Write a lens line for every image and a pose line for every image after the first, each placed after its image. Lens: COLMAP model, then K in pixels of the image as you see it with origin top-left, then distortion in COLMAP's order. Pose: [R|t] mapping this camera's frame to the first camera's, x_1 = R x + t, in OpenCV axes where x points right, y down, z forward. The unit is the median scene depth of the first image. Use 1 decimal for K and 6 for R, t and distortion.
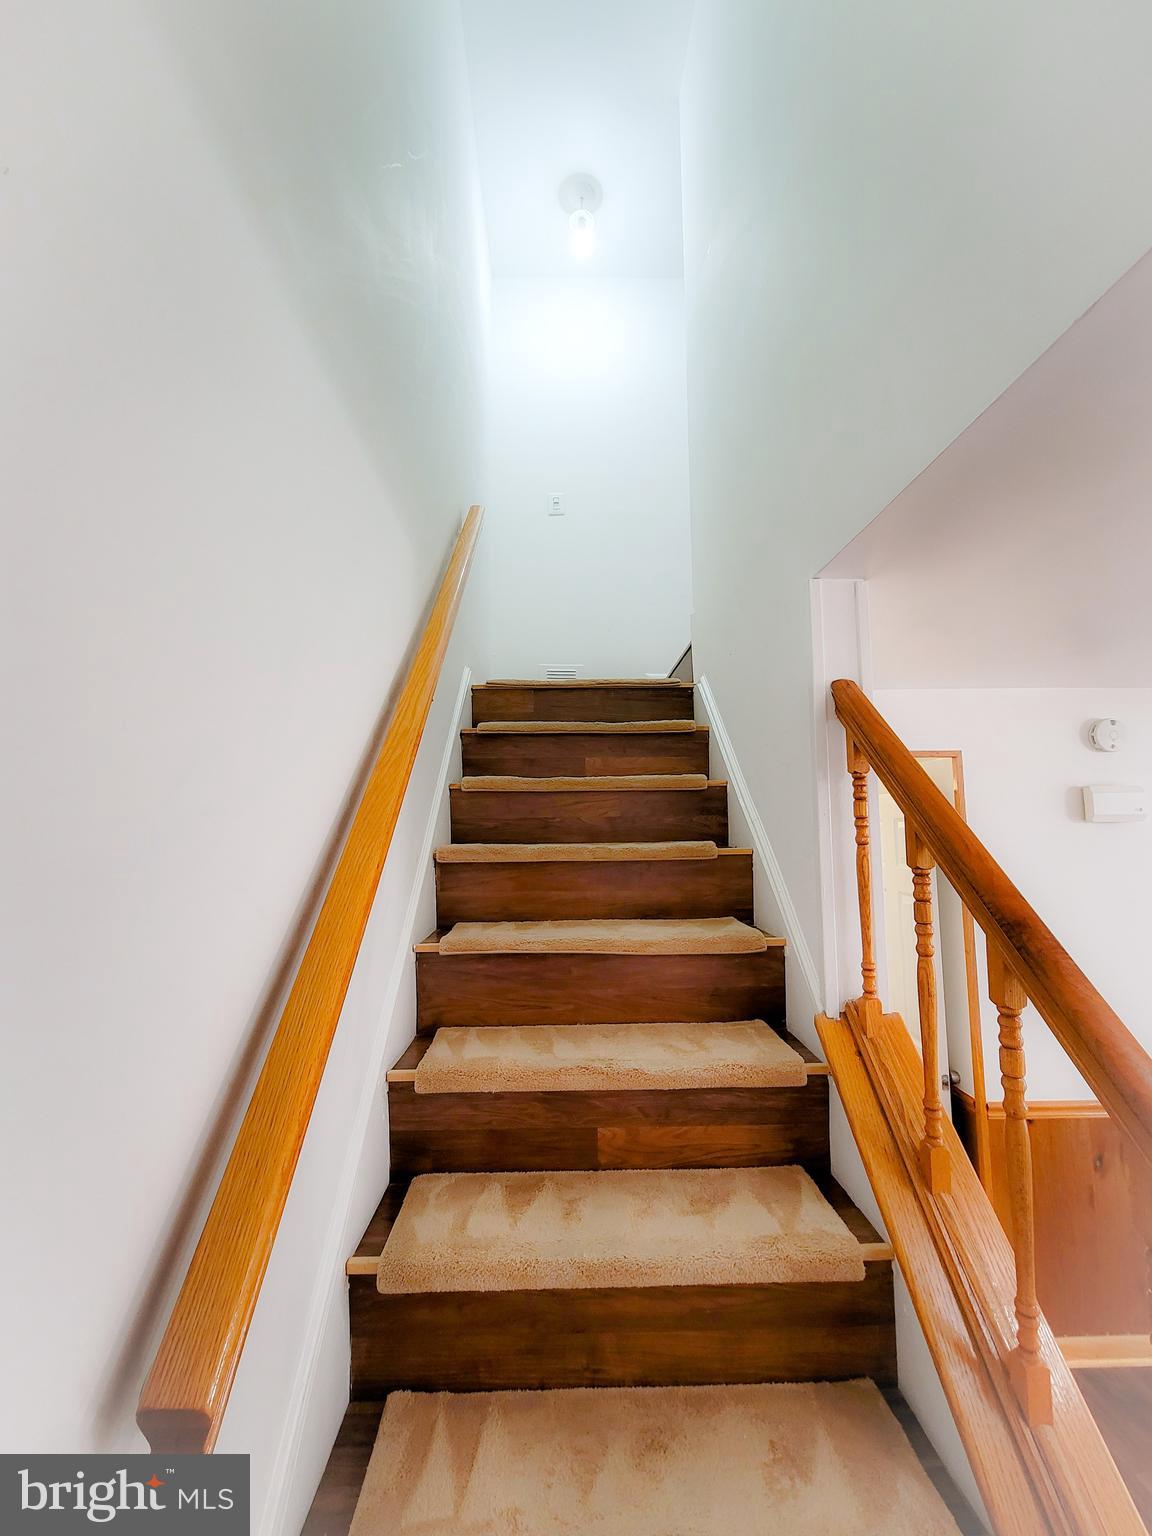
lens RADIAL K [[630.5, 0, 571.6], [0, 630.5, 766.3], [0, 0, 1]] dist [-0.002794, 0.000279]
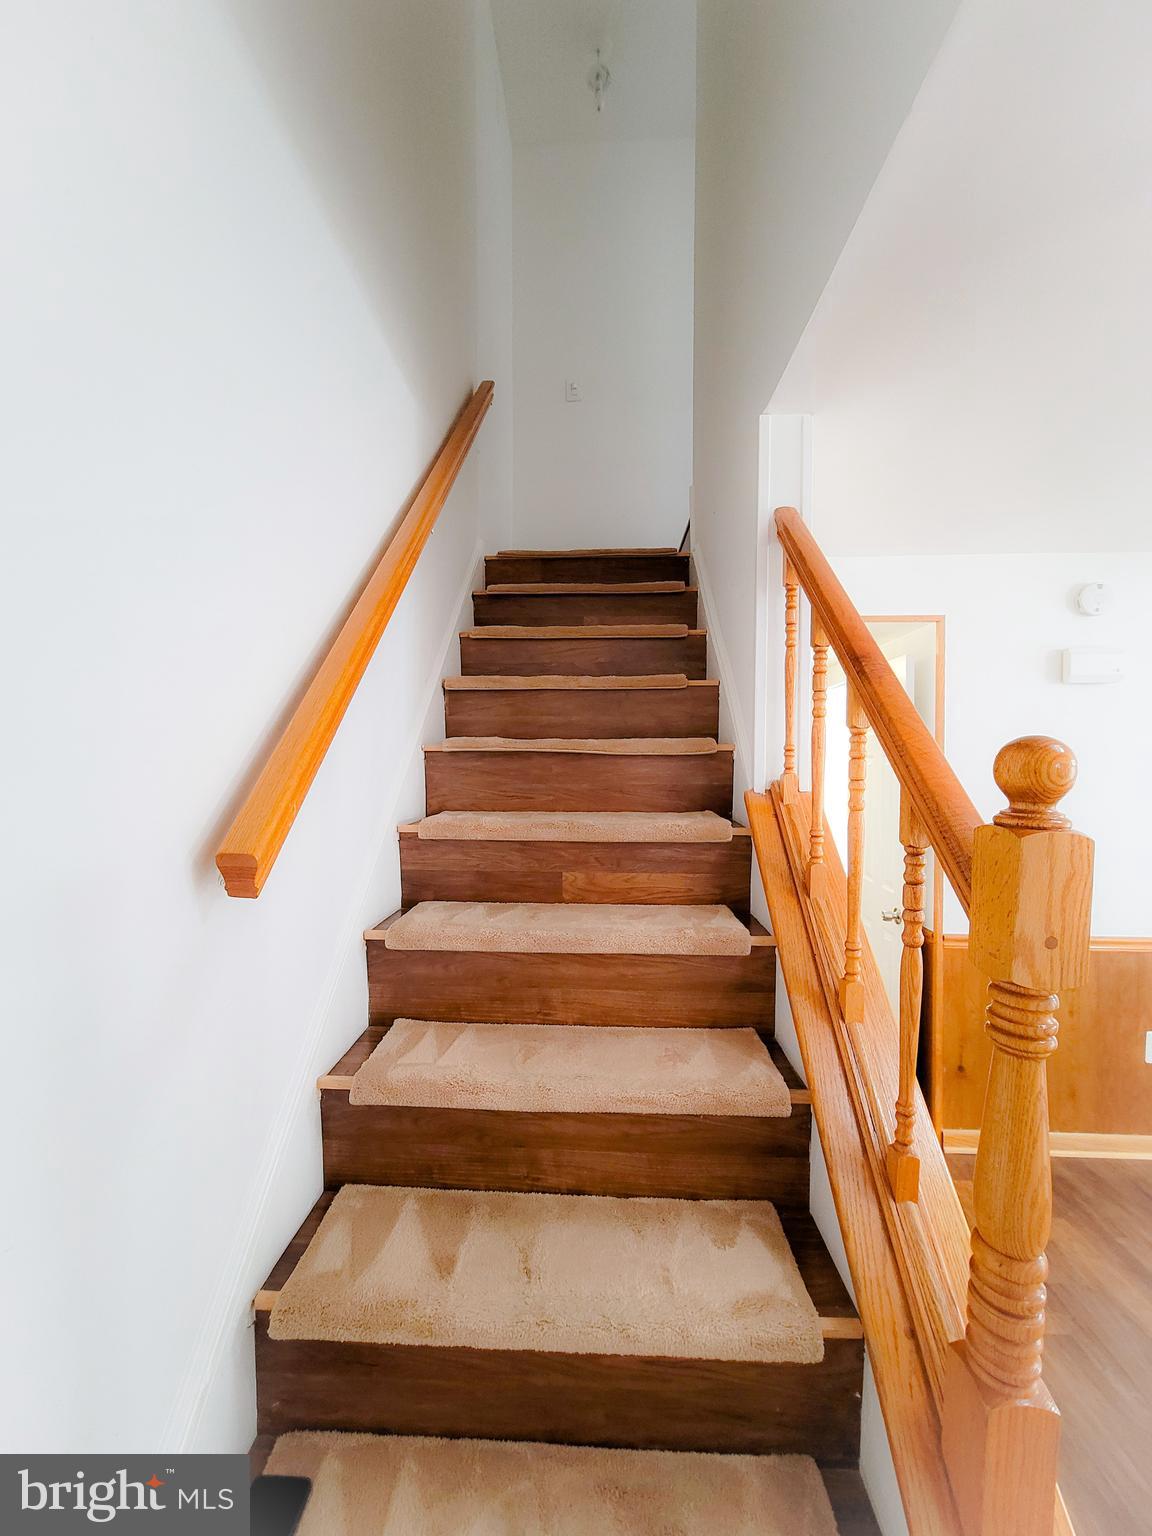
lens RADIAL K [[630.5, 0, 571.6], [0, 630.5, 766.3], [0, 0, 1]] dist [-0.002794, 0.000279]
pose [[0.997512, 0.013515, -0.069184, 0.139336], [-0.005880, 0.993981, 0.109393, 0.219529], [0.070246, -0.108715, 0.991588, -0.217180]]
